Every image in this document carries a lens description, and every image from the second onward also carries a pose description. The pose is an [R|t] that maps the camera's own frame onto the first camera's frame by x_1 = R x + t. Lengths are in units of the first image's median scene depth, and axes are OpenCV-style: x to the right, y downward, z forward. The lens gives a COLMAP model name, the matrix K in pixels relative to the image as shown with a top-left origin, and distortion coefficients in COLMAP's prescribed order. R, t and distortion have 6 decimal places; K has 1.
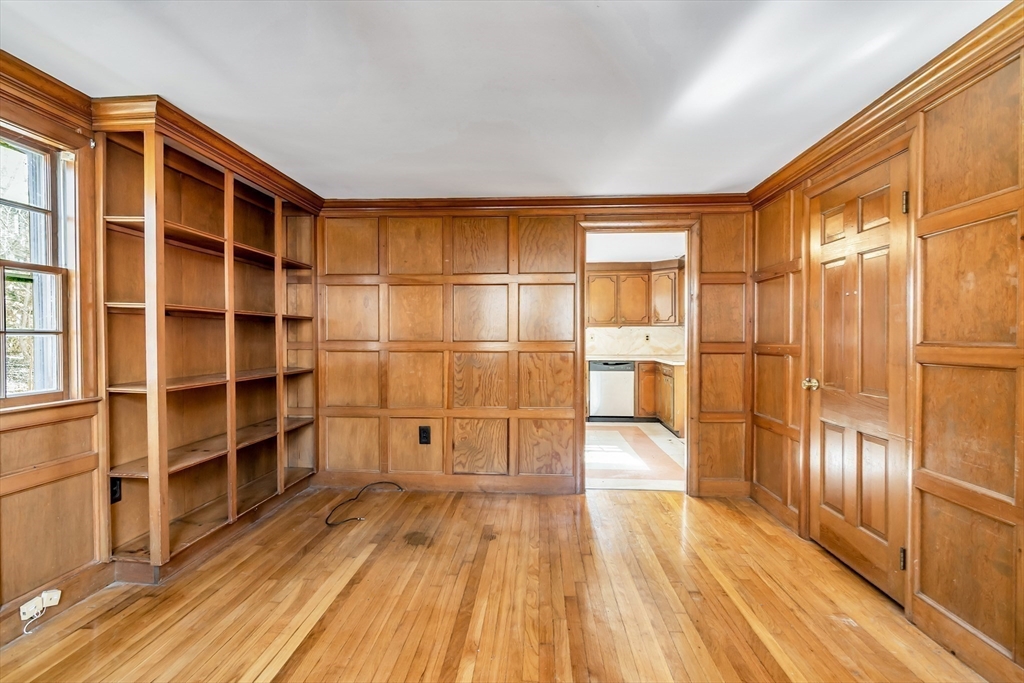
lens RADIAL K [[485.6, 0, 512.0], [0, 485.6, 341.5], [0, 0, 1]] dist [-0.000038, -0.000208]
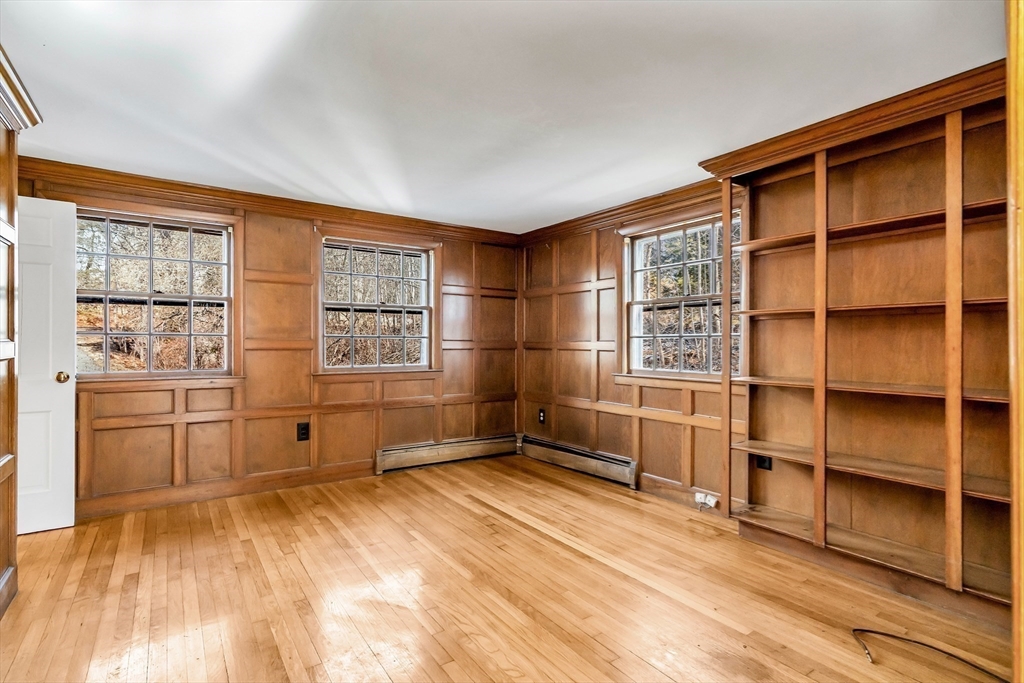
lens RADIAL K [[497.6, 0, 505.7], [0, 497.6, 340.9], [0, 0, 1]] dist [0.000344, -0.000185]
pose [[-0.791674, -0.000638, -0.610943, 0.471543], [-0.004070, 0.999983, 0.004229, -0.006633], [0.610930, 0.005834, -0.791663, 1.476554]]
